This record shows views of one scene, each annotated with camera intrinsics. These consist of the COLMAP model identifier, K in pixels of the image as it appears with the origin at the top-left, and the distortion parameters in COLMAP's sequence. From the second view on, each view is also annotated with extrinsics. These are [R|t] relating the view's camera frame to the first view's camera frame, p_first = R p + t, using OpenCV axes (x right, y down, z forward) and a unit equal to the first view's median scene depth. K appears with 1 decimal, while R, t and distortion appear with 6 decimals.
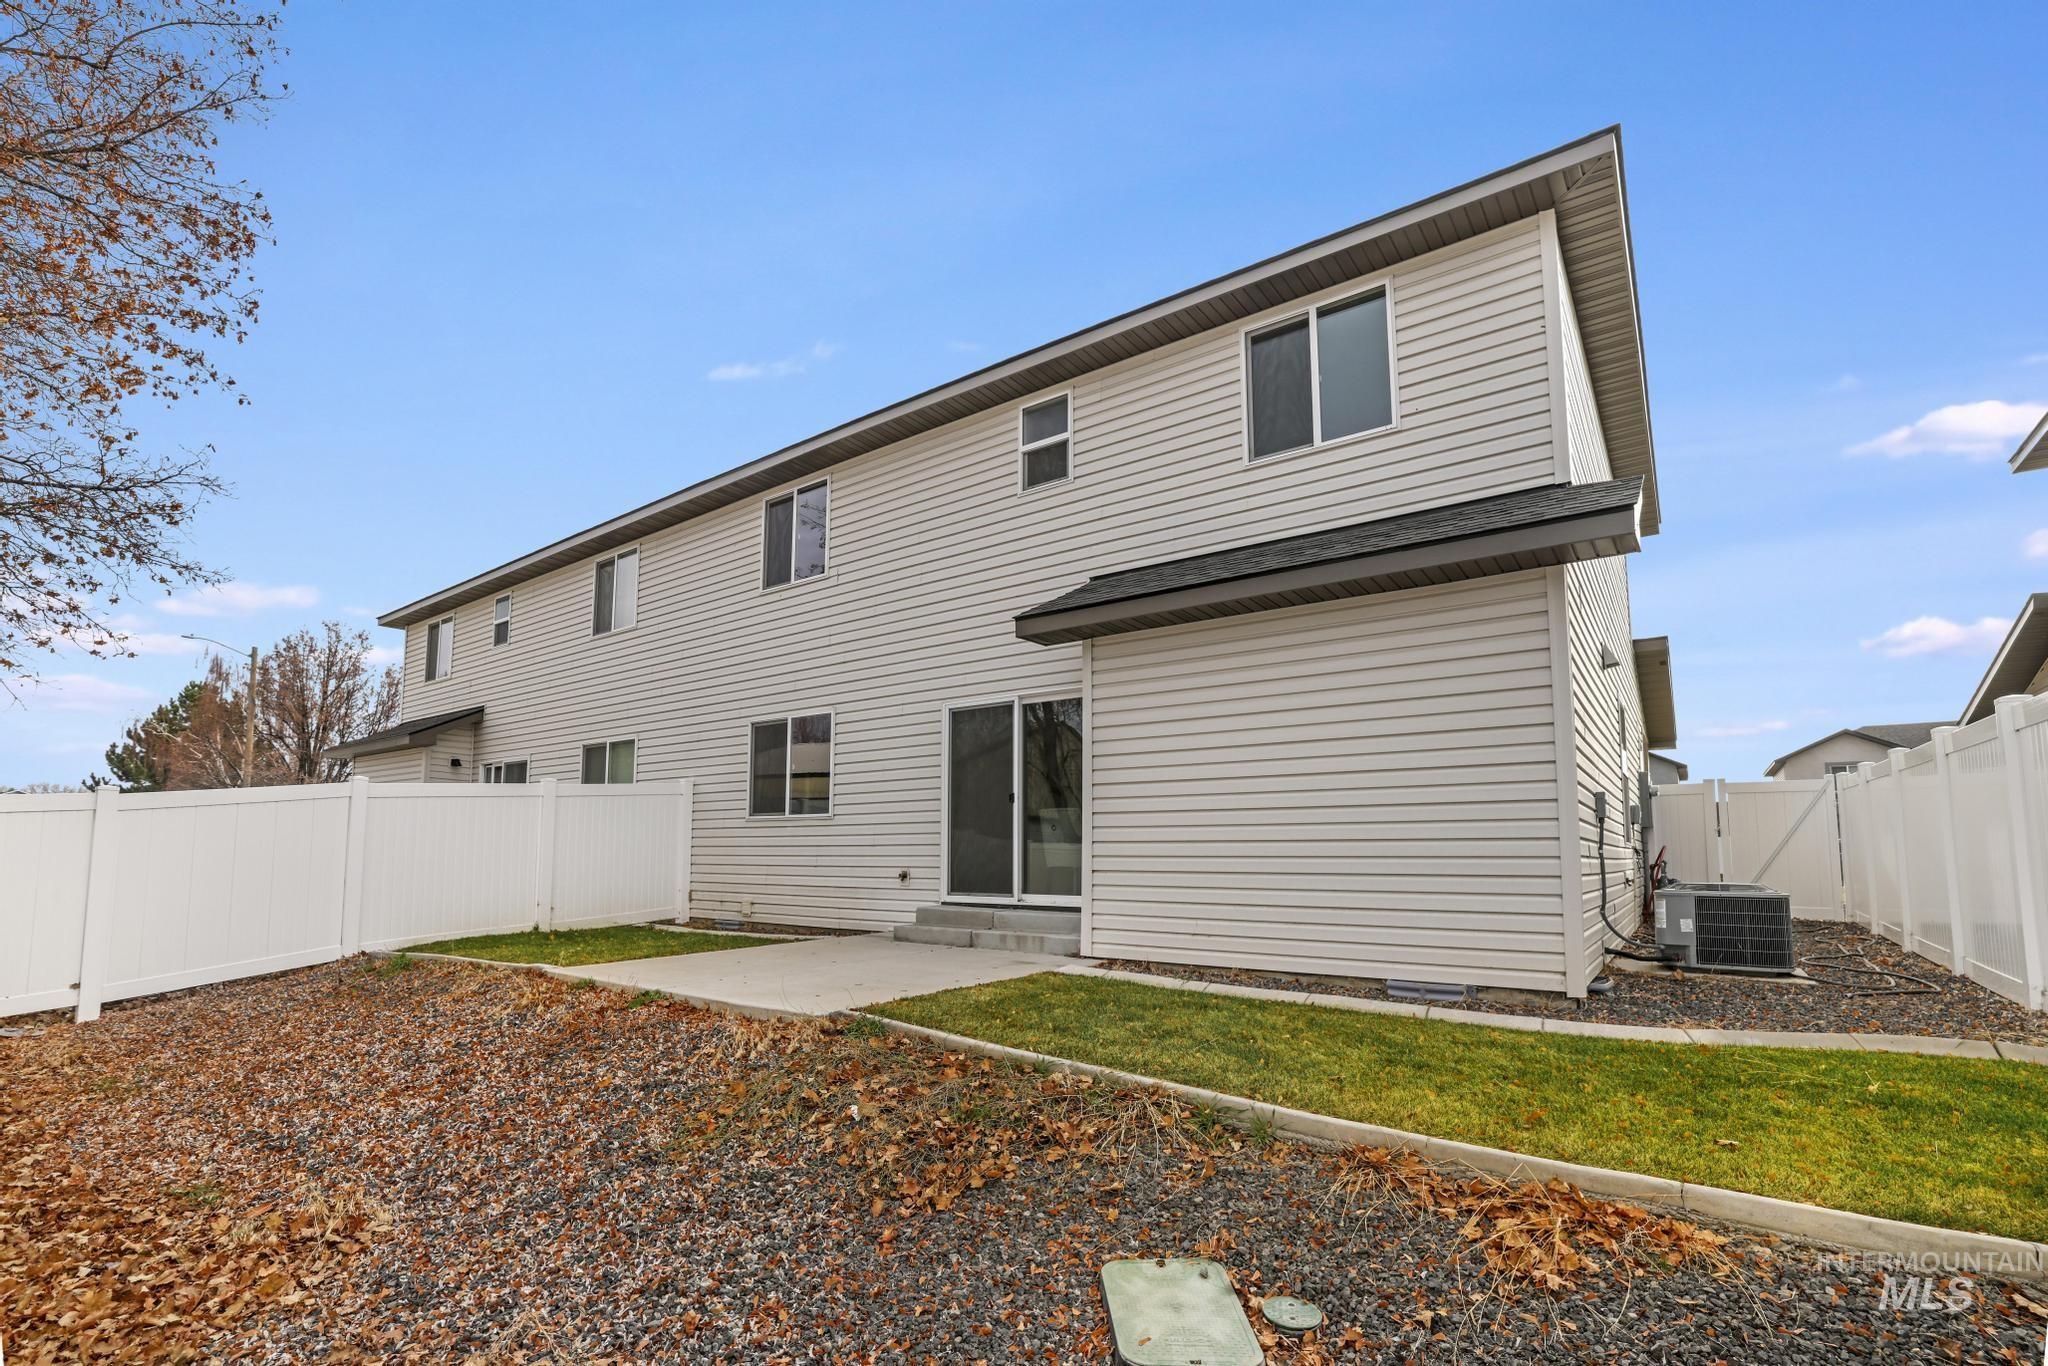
lens RADIAL K [[901.3, 0, 1042.8], [0, 901.3, 686.9], [0, 0, 1]] dist [-0.021902, 0.001418]
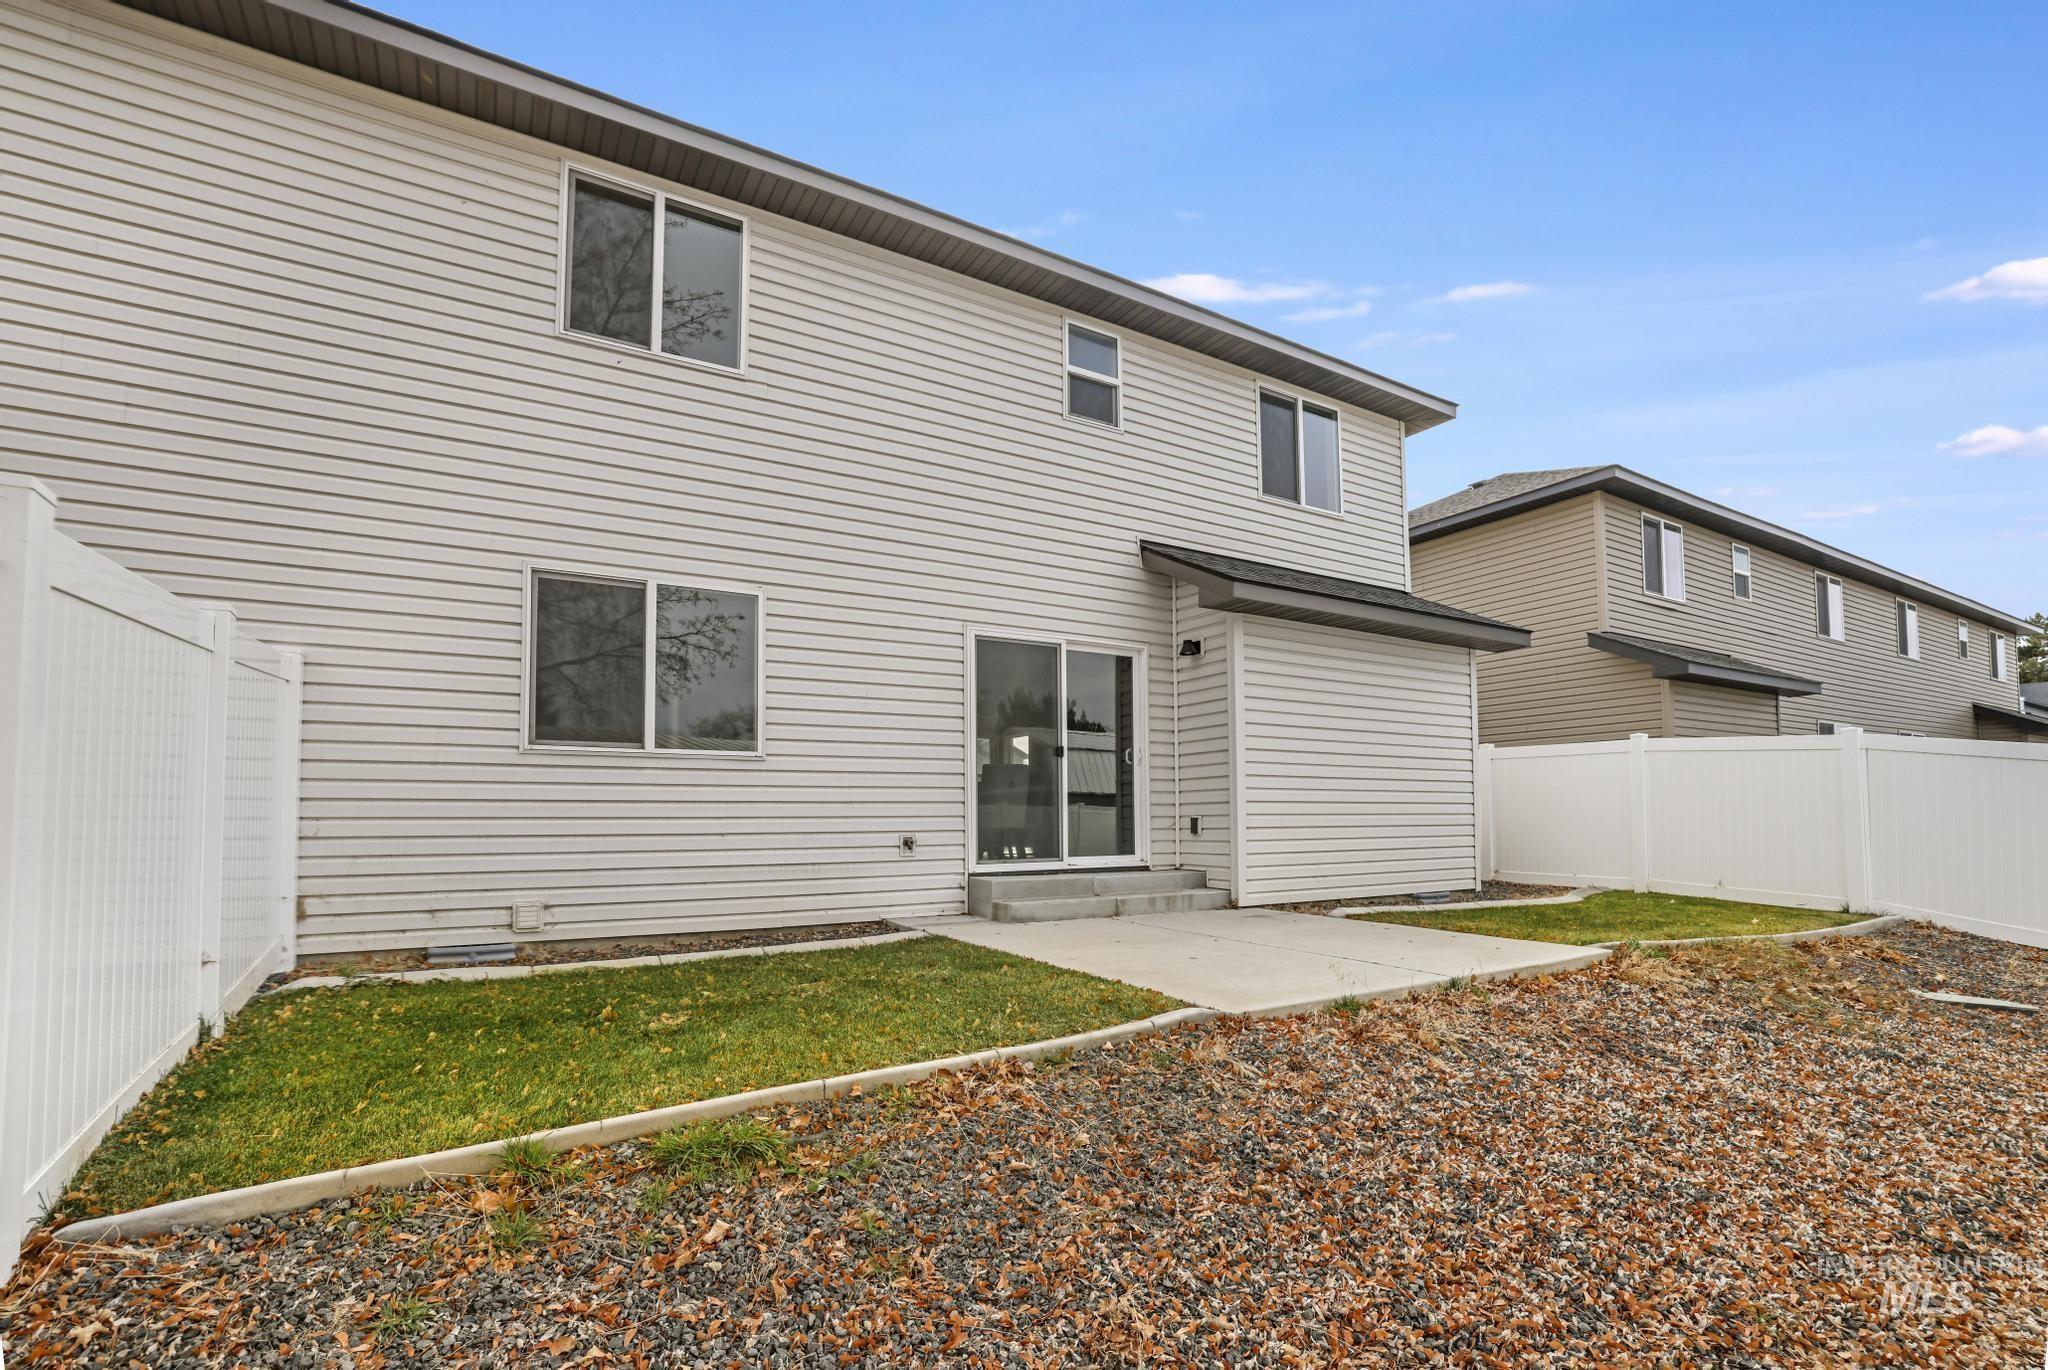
lens RADIAL K [[901.3, 0, 1040.5], [0, 901.3, 687.1], [0, 0, 1]] dist [-0.021902, 0.001418]
pose [[0.399529, 0.113904, 0.909616, -0.816372], [-0.173570, 0.983702, -0.046945, 0.098042], [-0.900139, -0.139126, 0.412788, 0.609195]]
